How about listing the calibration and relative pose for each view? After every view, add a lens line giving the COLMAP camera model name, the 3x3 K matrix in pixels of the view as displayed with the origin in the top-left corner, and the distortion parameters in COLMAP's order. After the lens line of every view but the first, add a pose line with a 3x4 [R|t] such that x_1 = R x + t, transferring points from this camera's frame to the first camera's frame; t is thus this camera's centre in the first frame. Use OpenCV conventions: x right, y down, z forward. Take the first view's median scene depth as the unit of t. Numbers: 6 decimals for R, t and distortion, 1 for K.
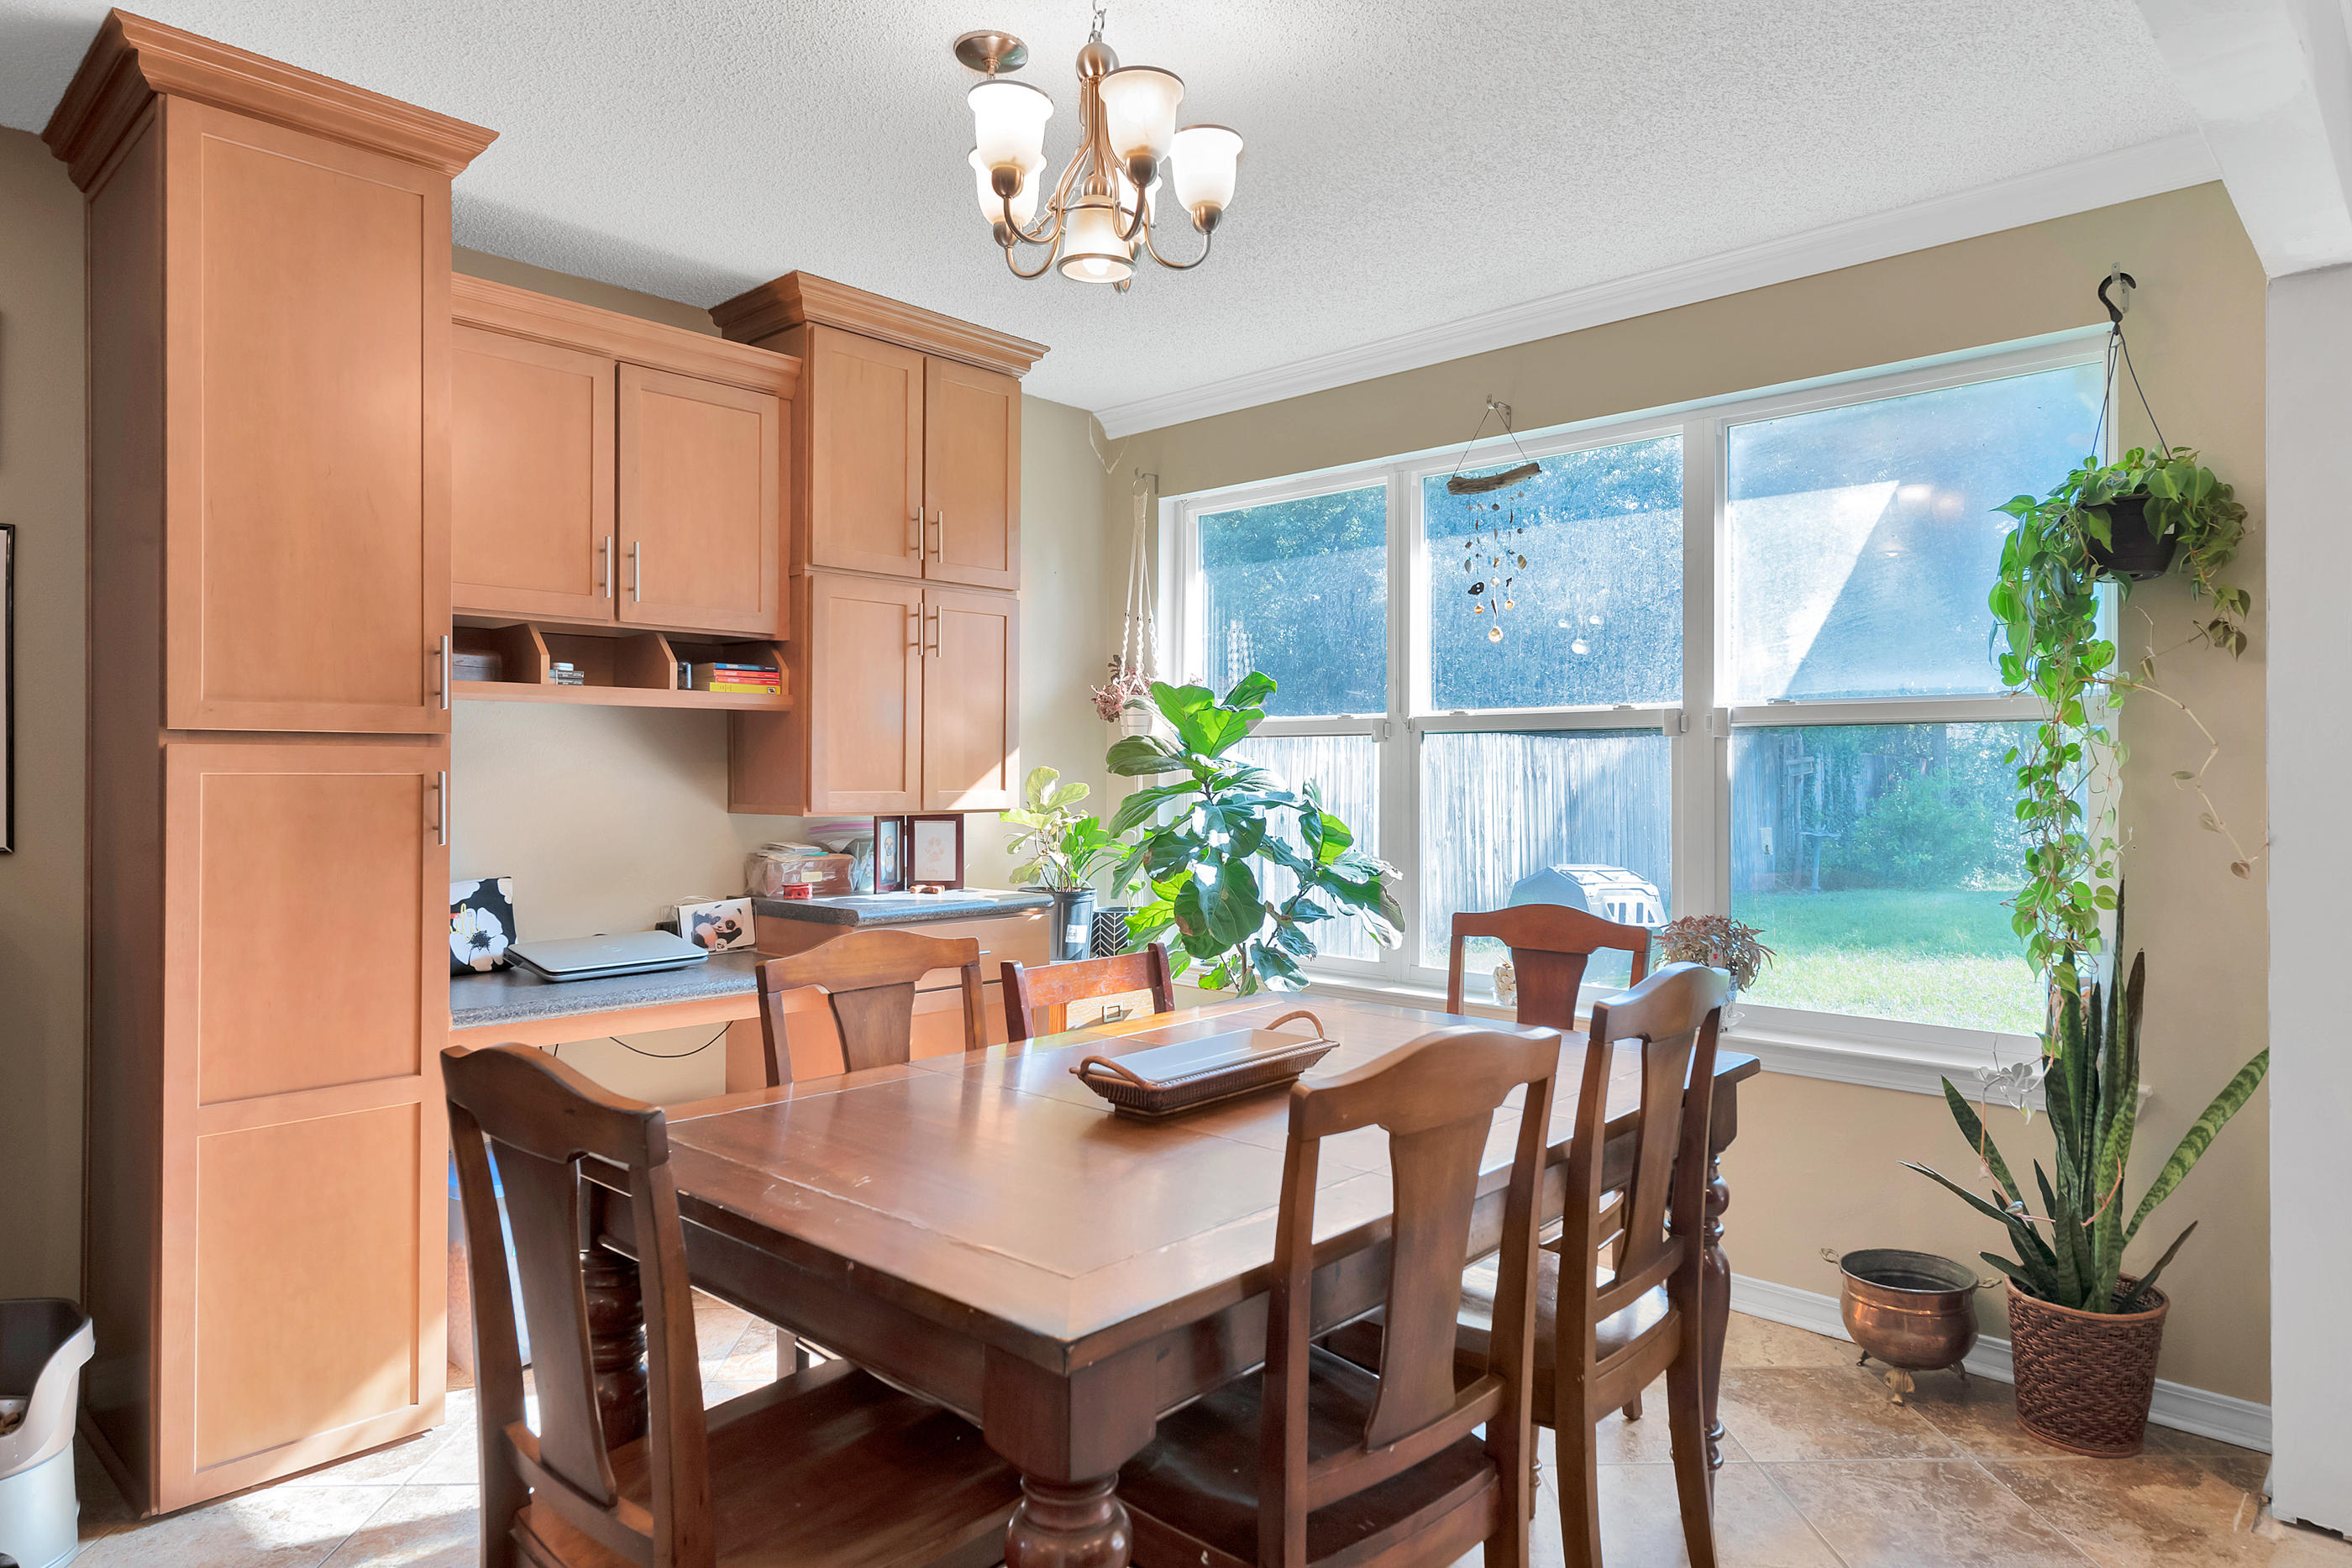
lens RADIAL K [[1424.8, 0, 1229.9], [0, 1424.8, 761.8], [0, 0, 1]] dist [-0.019197, -0.003222]
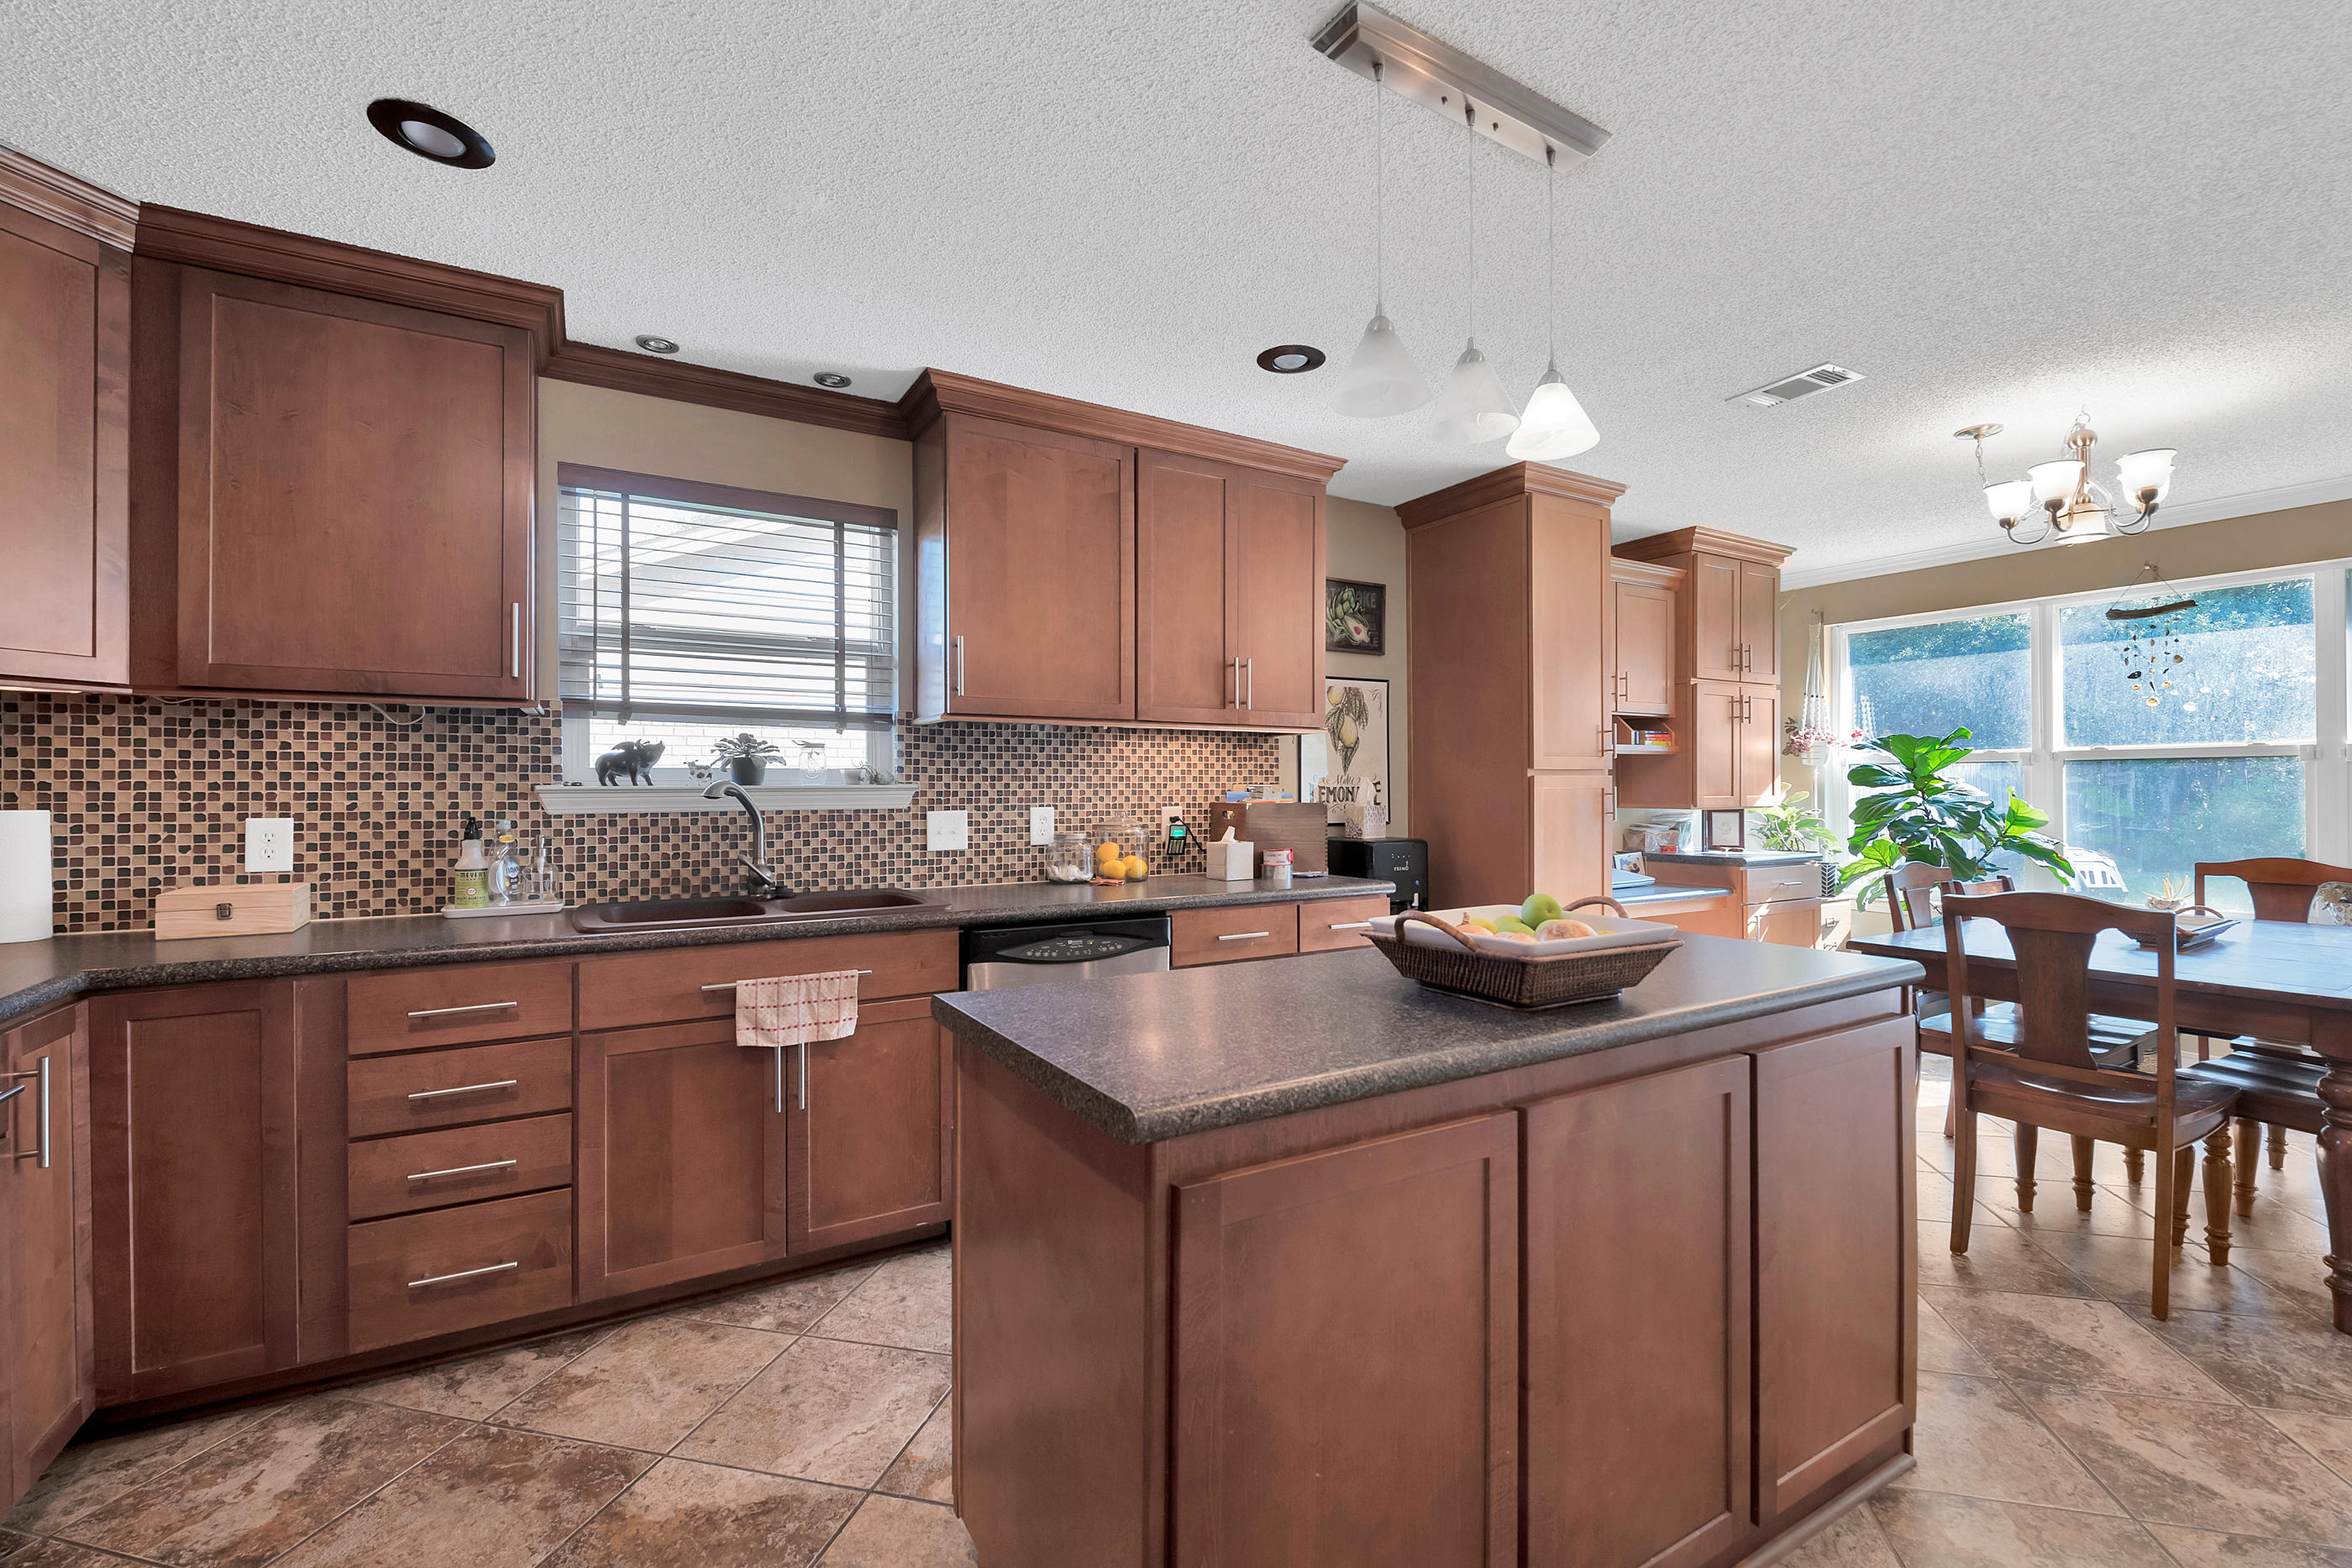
lens RADIAL K [[963.5, 0, 1189.4], [0, 963.5, 786.8], [0, 0, 1]] dist [0.000620, -0.002967]
pose [[0.945829, -0.006533, -0.324600, -0.508745], [0.008685, 0.999949, 0.005183, -0.004202], [0.324550, -0.007721, 0.945837, -0.441940]]
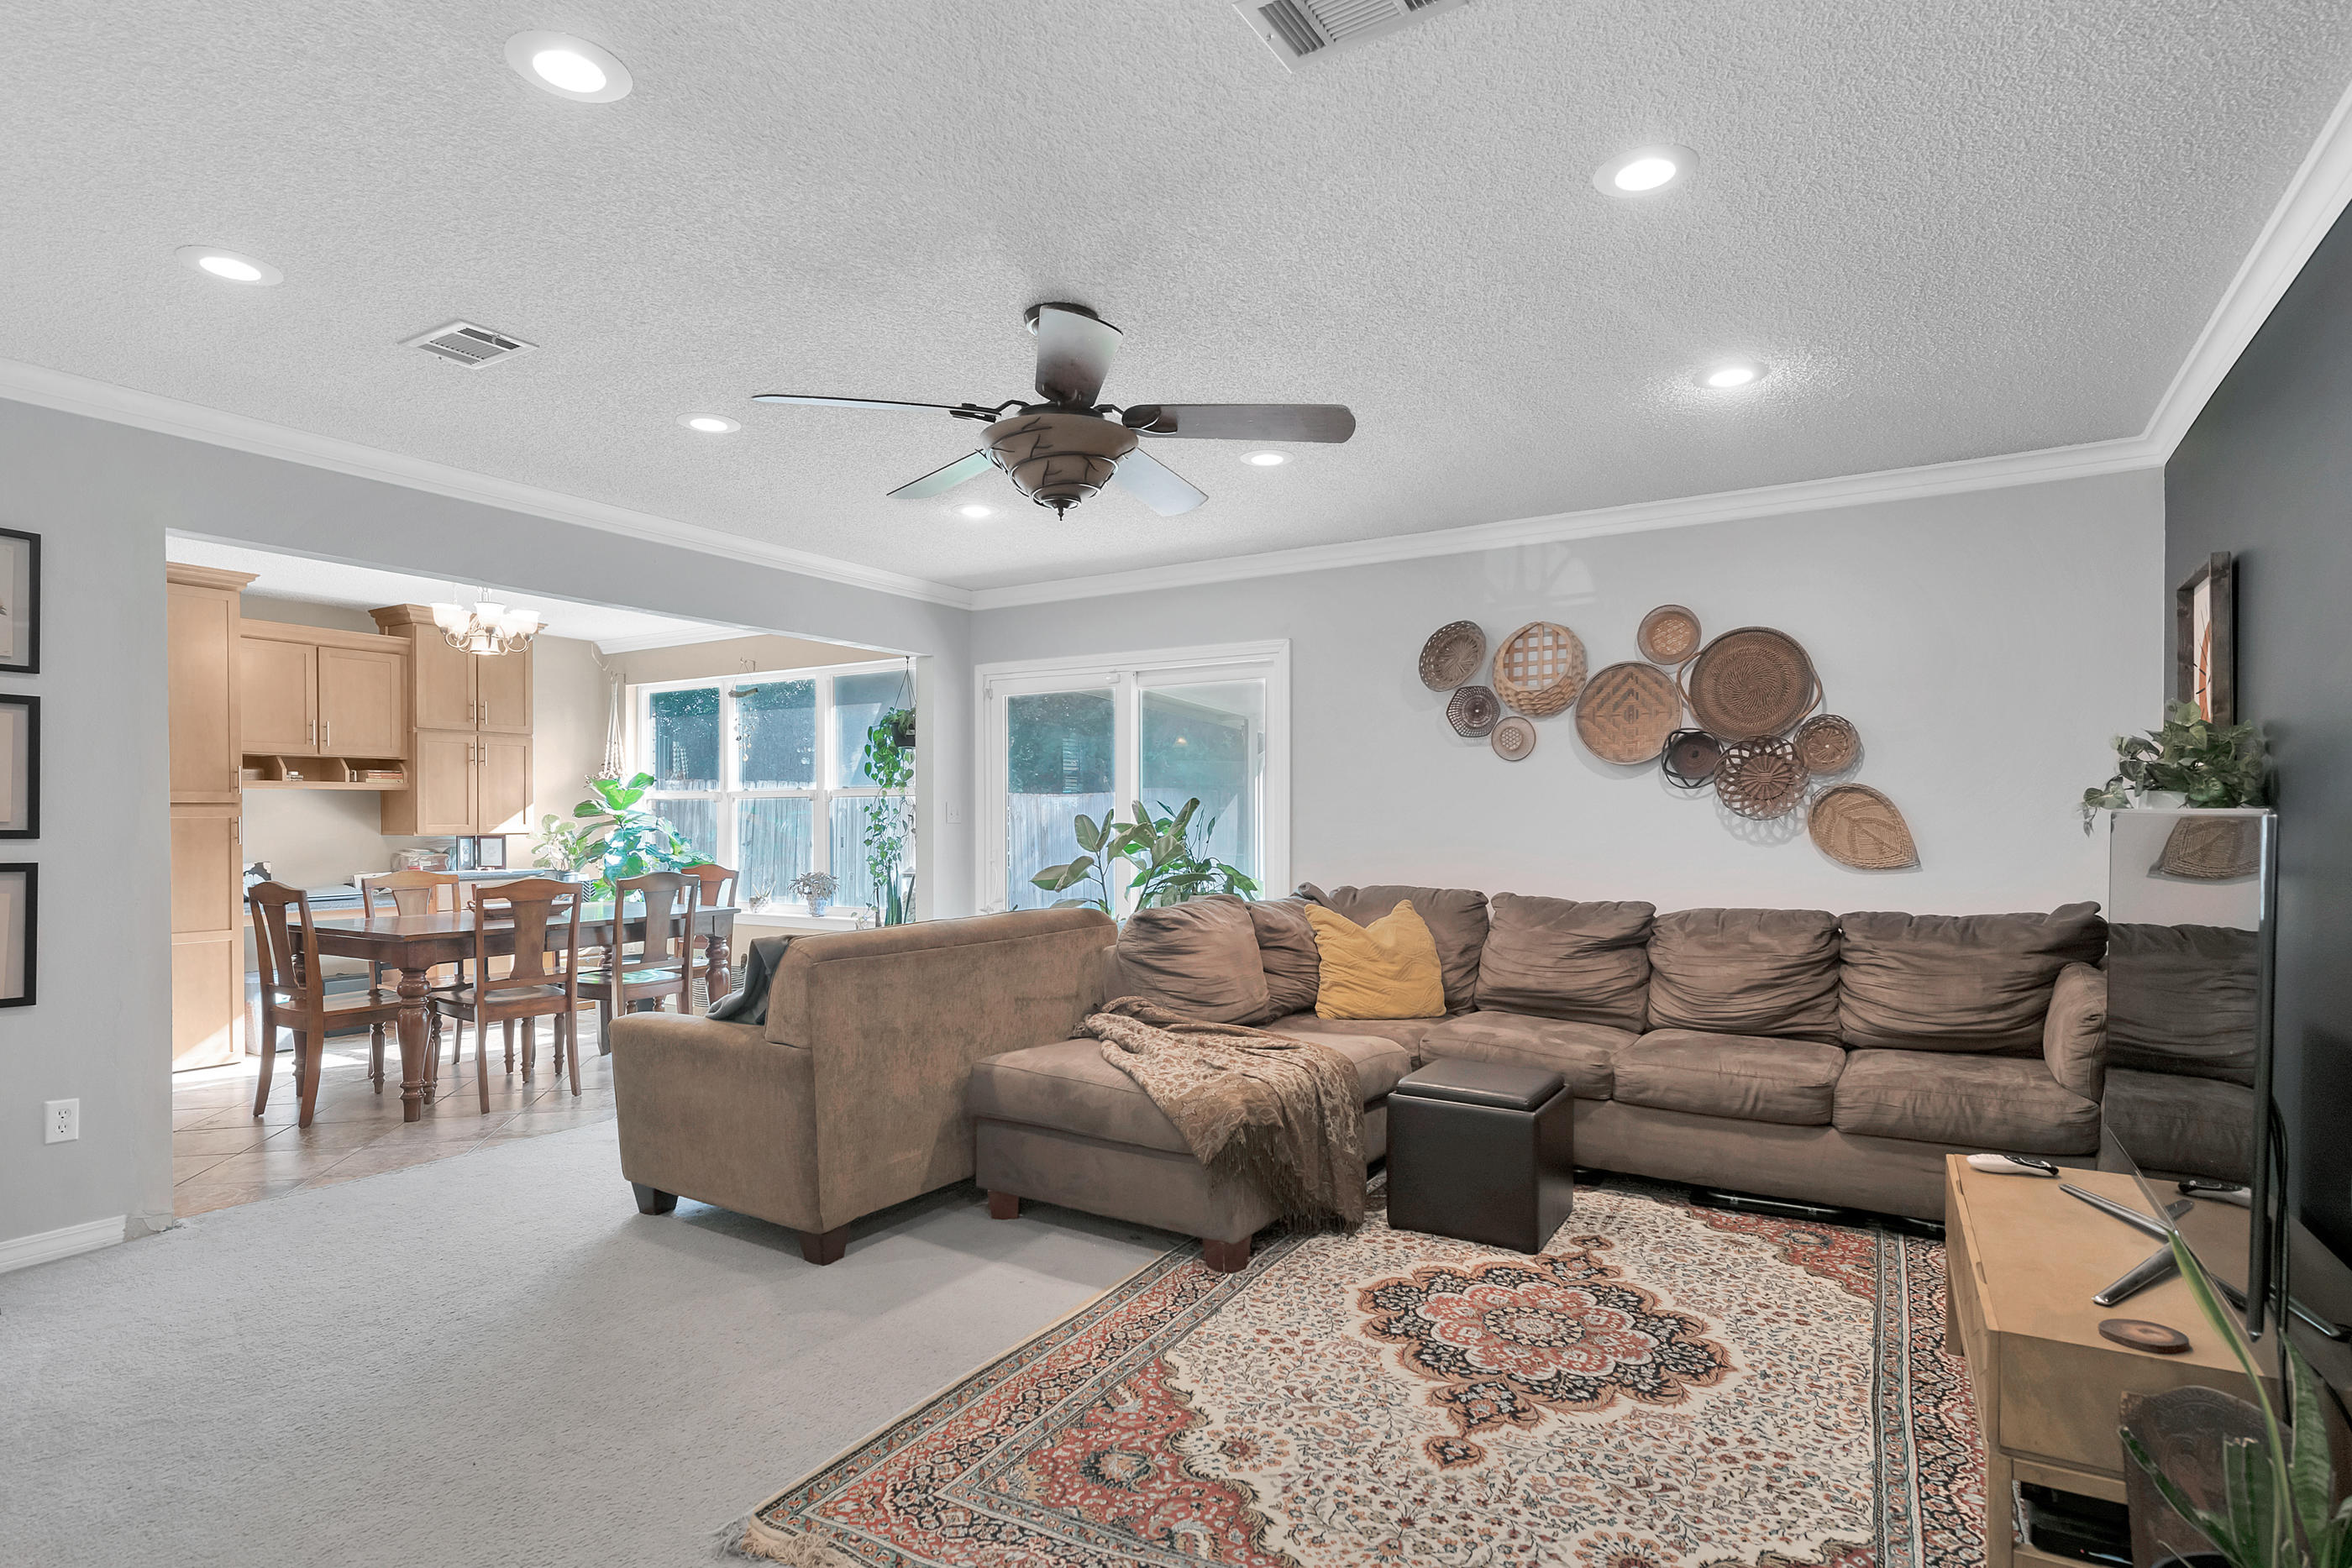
lens RADIAL K [[1169.8, 0, 1171.8], [0, 1169.8, 814.9], [0, 0, 1]] dist [0.012154, -0.001478]
pose [[0.984549, -0.005940, 0.175006, 0.569755], [0.005241, 0.999976, 0.004451, 0.002716], [-0.175028, -0.003465, 0.984557, -1.082532]]
